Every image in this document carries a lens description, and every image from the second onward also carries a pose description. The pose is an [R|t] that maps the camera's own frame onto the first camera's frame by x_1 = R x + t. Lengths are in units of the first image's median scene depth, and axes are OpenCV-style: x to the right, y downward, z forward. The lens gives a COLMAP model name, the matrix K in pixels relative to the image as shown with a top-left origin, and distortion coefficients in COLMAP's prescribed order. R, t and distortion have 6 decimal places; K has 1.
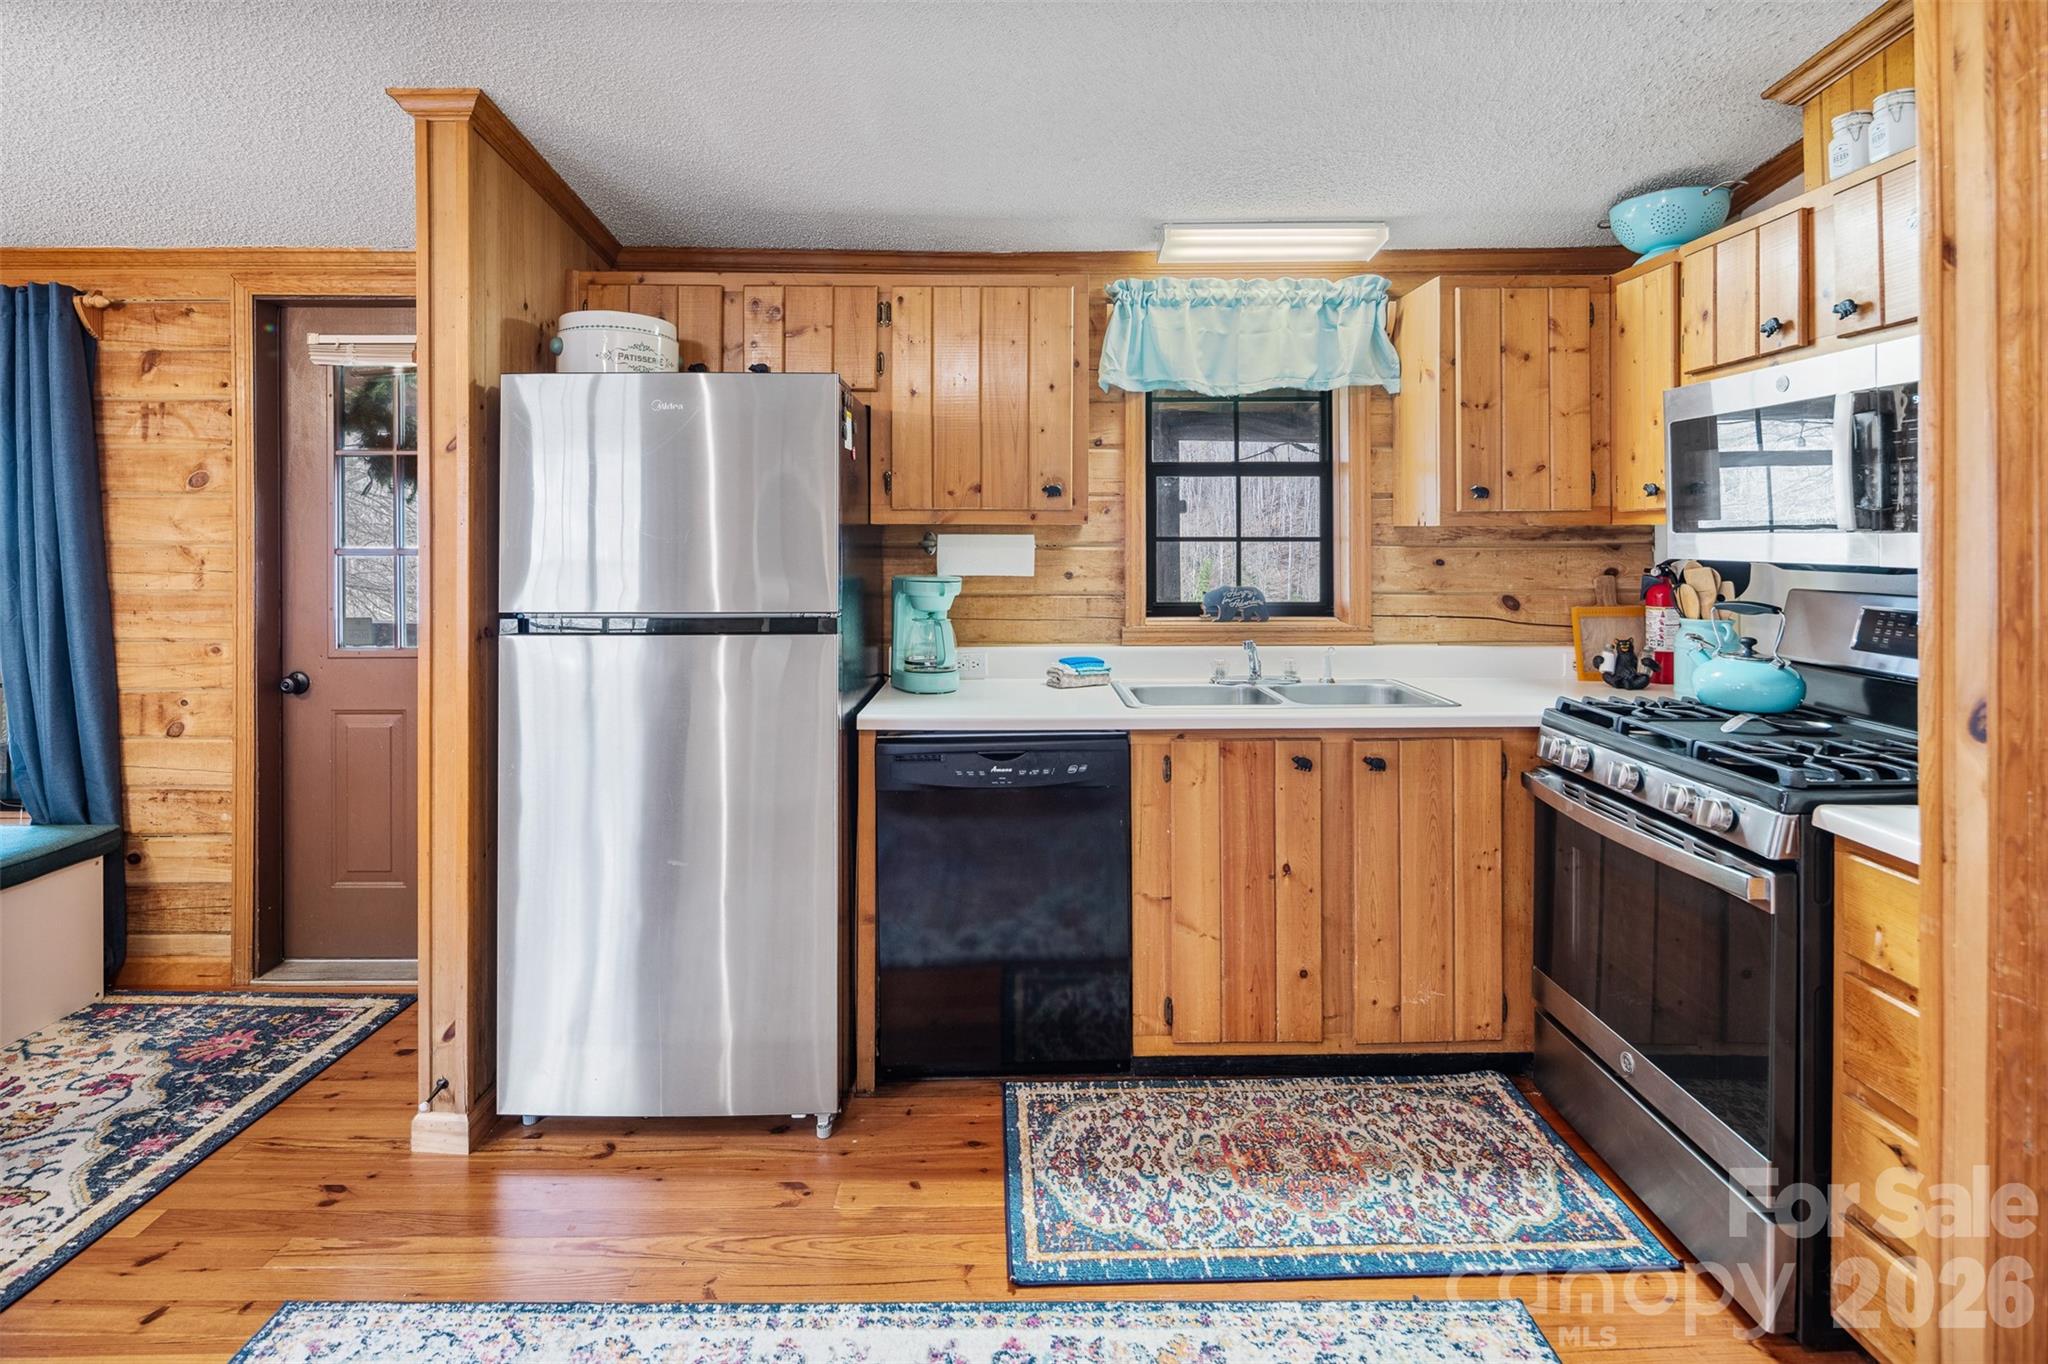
lens RADIAL K [[1023.5, 0, 1024.6], [0, 1023.5, 540.8], [0, 0, 1]] dist [0.004972, -0.004470]
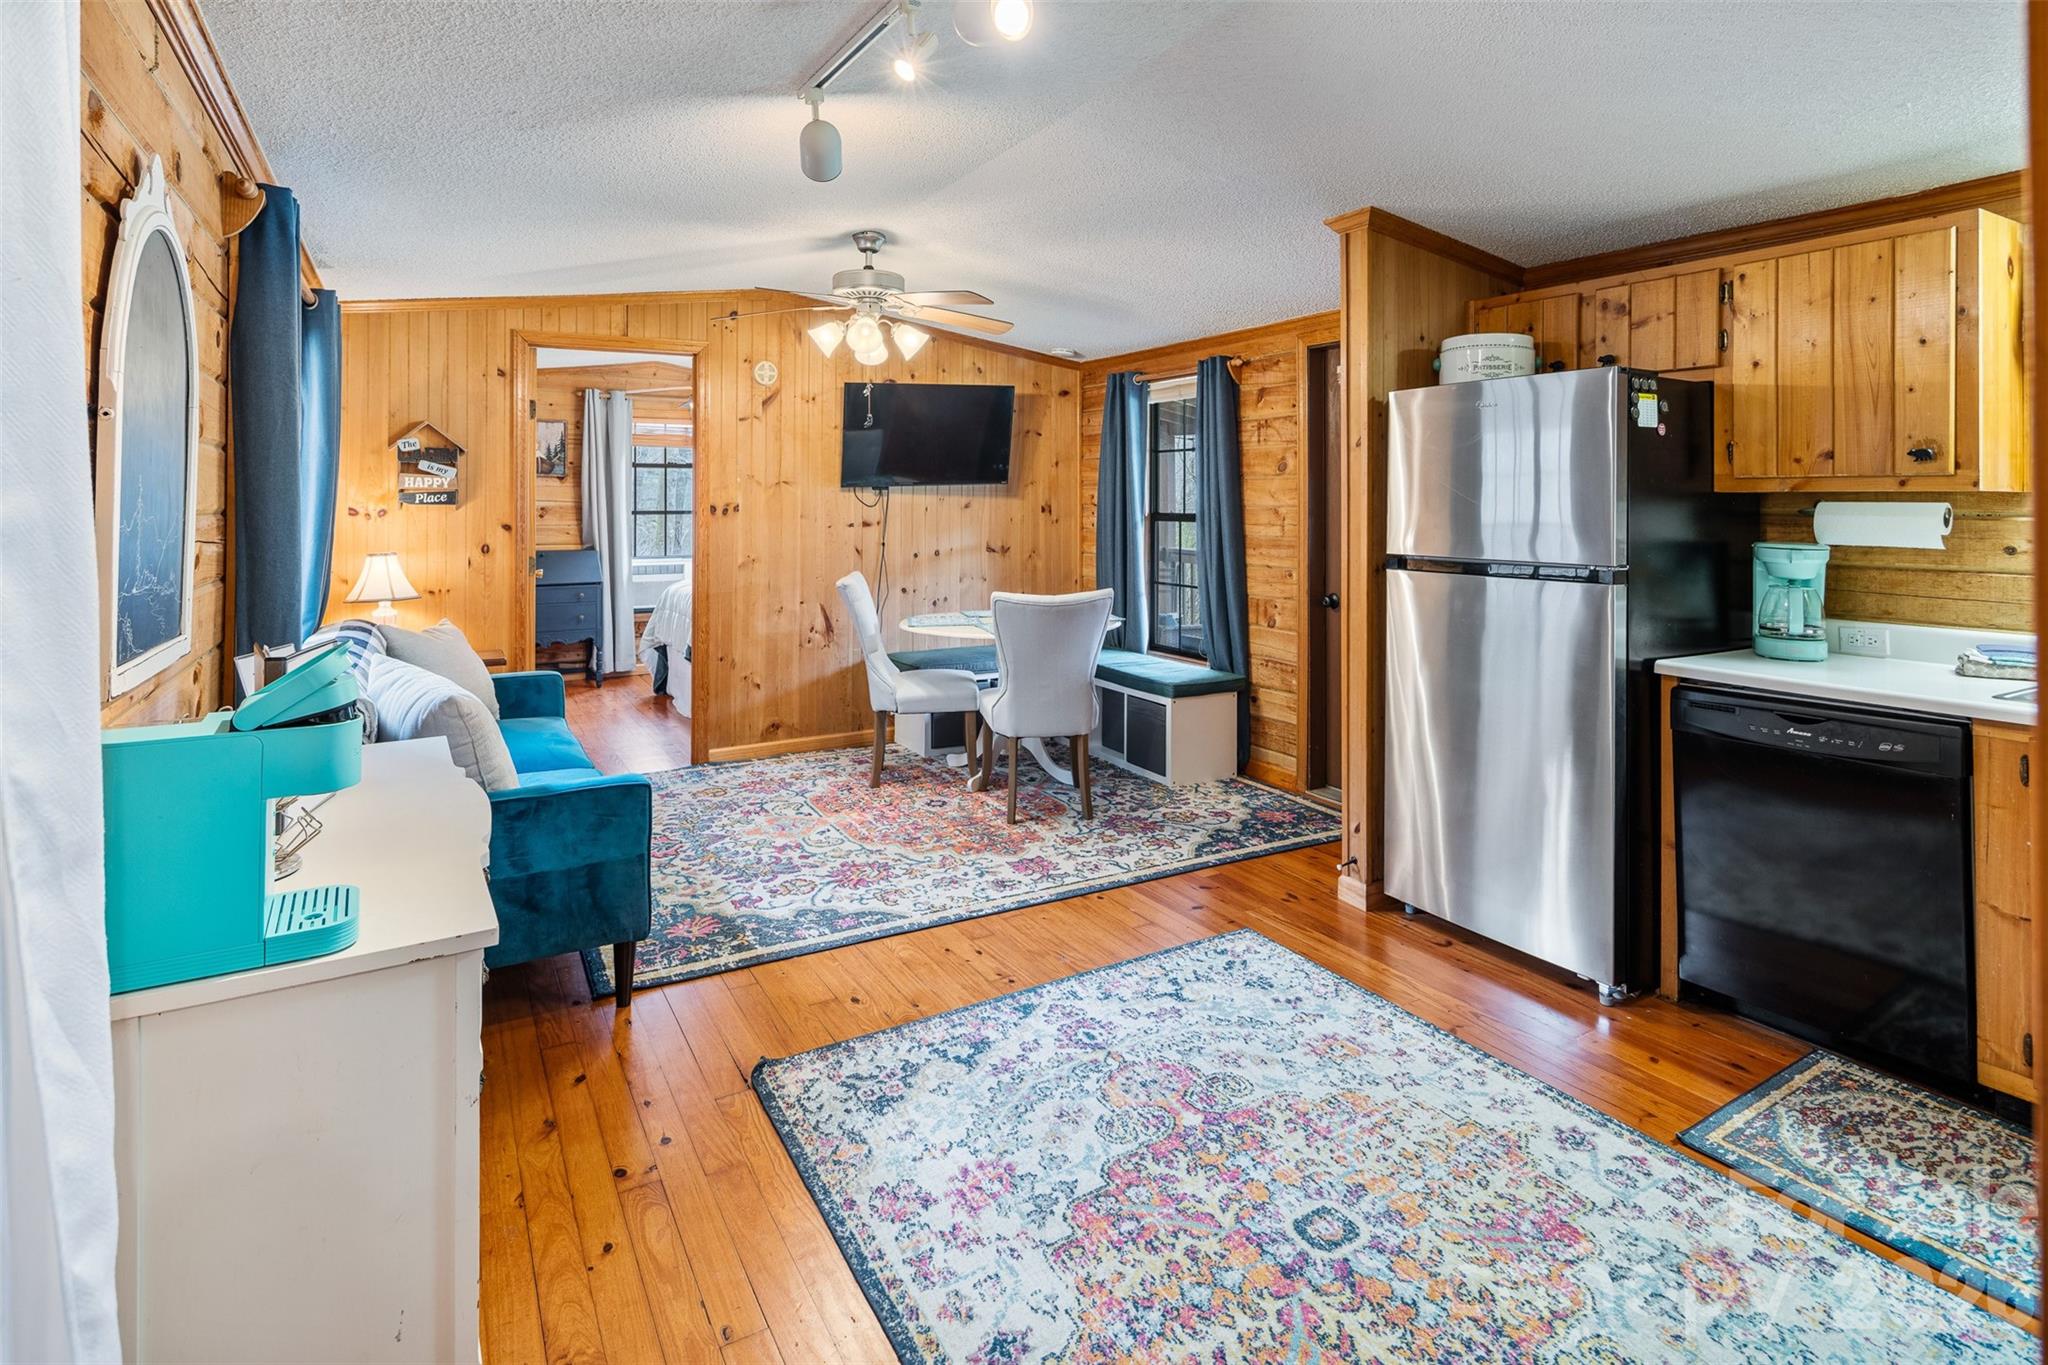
lens RADIAL K [[1023.5, 0, 1024.6], [0, 1023.5, 541.3], [0, 0, 1]] dist [0.004972, -0.004470]
pose [[0.499743, 0.034887, -0.865471, 0.426093], [-0.009042, 0.999344, 0.035062, 0.004179], [0.866126, -0.009696, 0.499731, -0.160262]]
